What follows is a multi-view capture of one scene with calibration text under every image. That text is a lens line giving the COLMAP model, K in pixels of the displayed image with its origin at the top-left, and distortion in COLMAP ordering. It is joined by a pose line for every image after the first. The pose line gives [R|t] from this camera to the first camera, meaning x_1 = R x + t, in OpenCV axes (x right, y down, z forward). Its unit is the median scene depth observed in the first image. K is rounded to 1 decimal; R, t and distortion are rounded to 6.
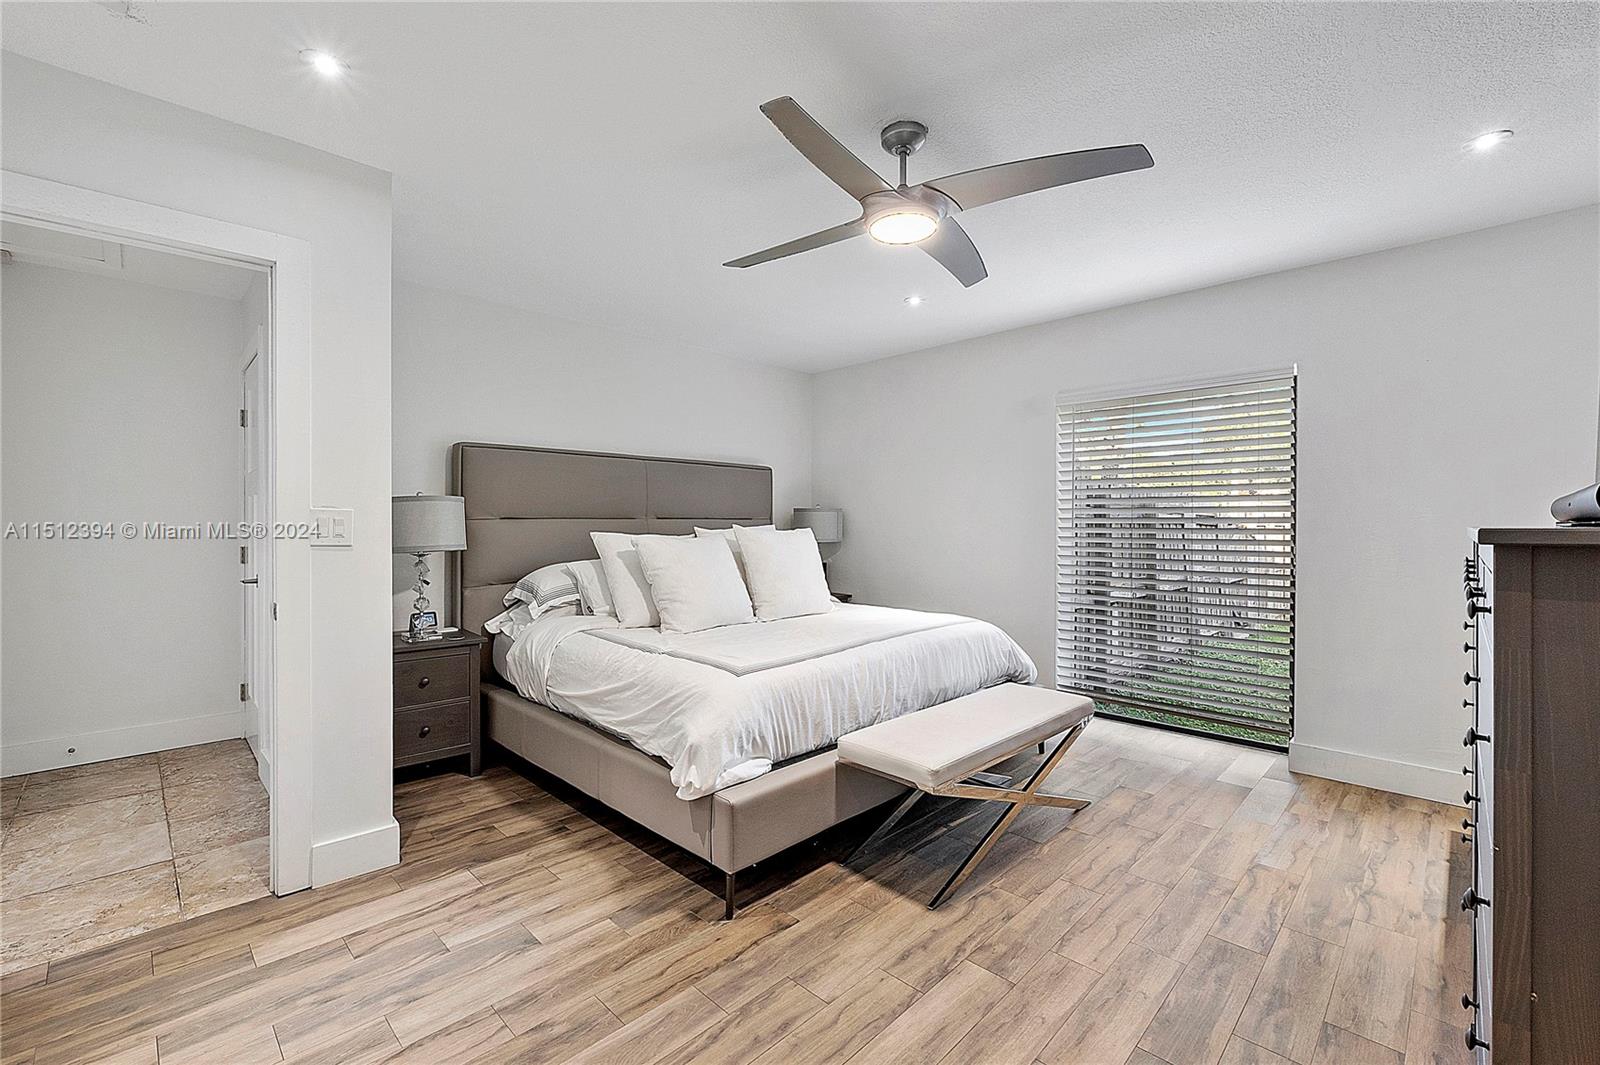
lens RADIAL K [[676.7, 0, 799.5], [0, 676.7, 525.4], [0, 0, 1]] dist [-0.002519, -0.003806]
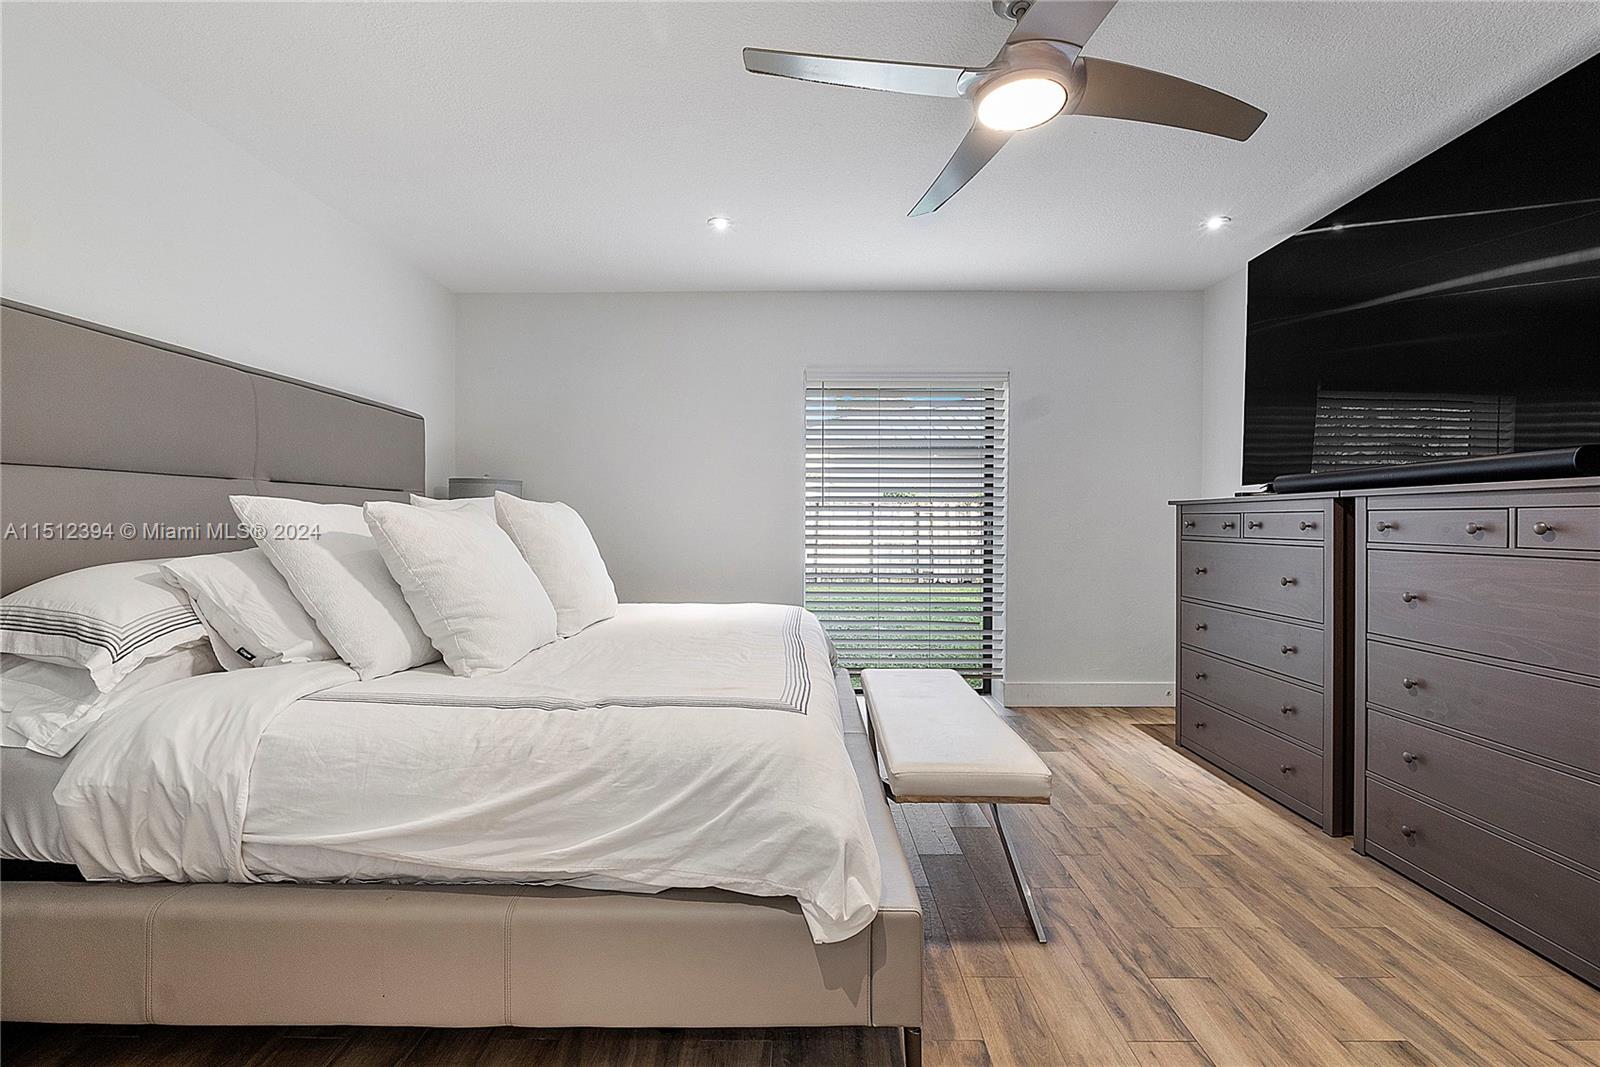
lens RADIAL K [[676.7, 0, 799.5], [0, 676.7, 526.4], [0, 0, 1]] dist [-0.002519, -0.003806]
pose [[0.712693, -0.006583, 0.701446, -0.538709], [0.001671, 0.999969, 0.007687, 0.043954], [-0.701474, -0.004306, 0.712682, 0.557504]]
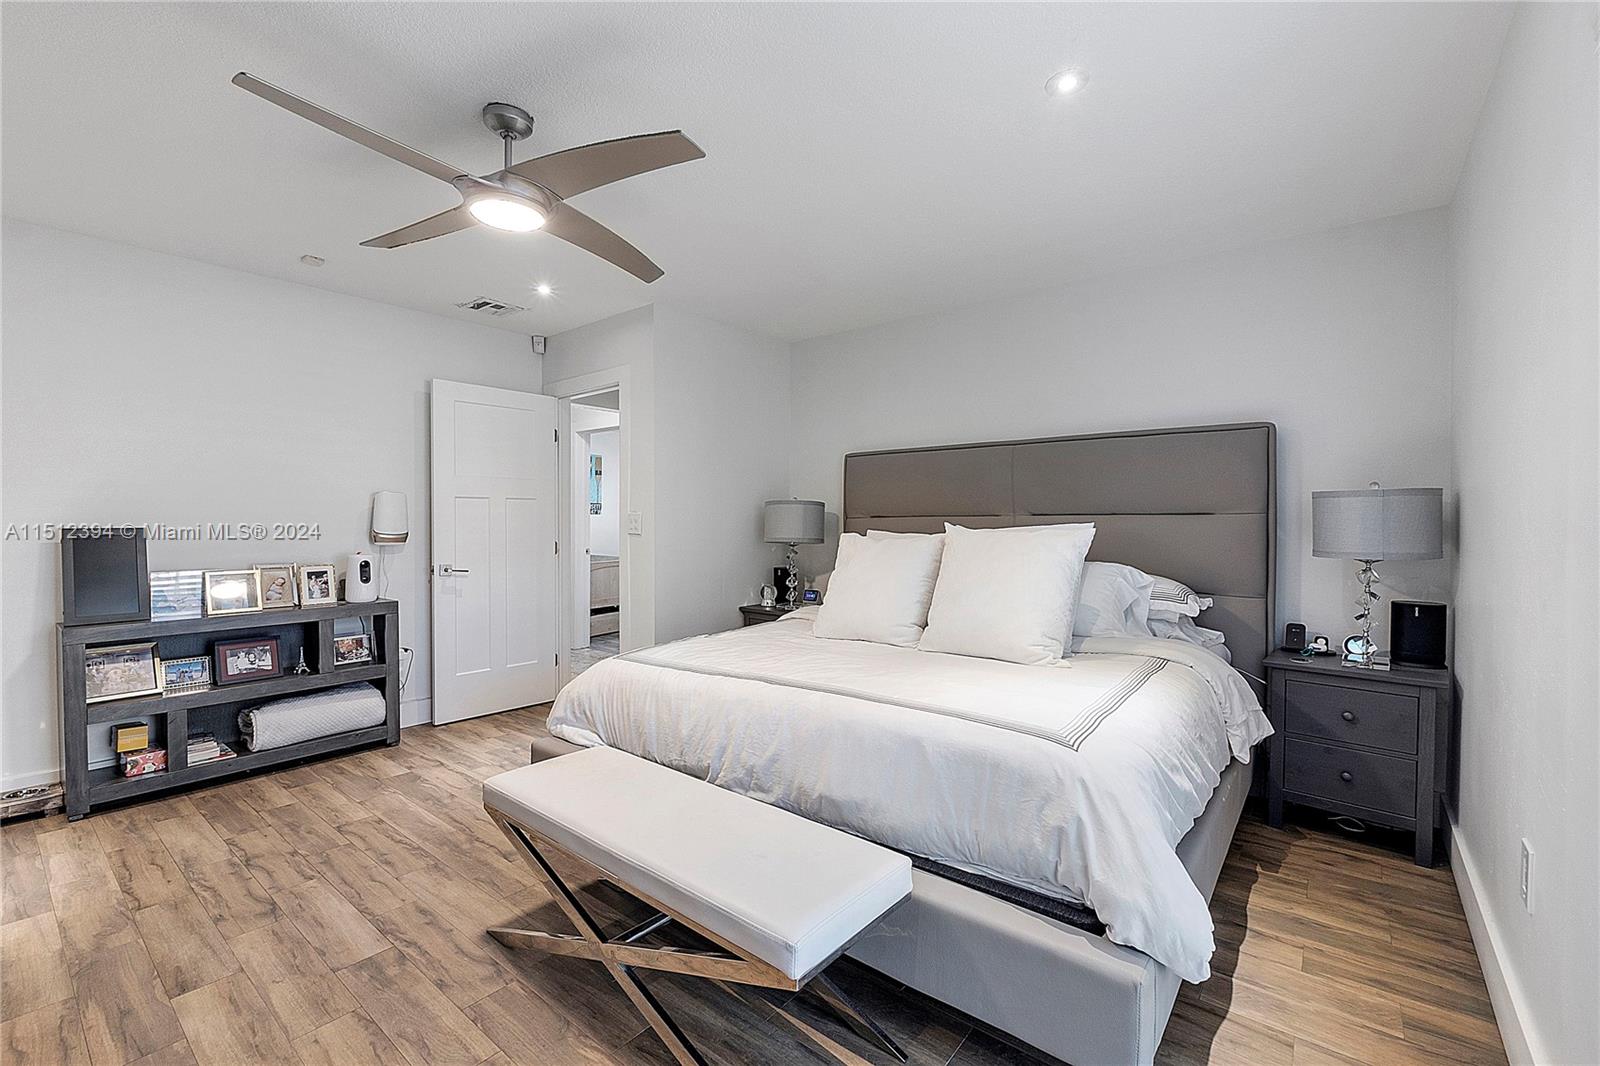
lens RADIAL K [[676.7, 0, 799.5], [0, 676.7, 525.9], [0, 0, 1]] dist [-0.002519, -0.003806]
pose [[0.103035, 0.003967, -0.994670, 1.051206], [-0.004104, 0.999985, 0.003563, 0.000192], [0.994669, 0.003715, 0.103050, 1.195680]]
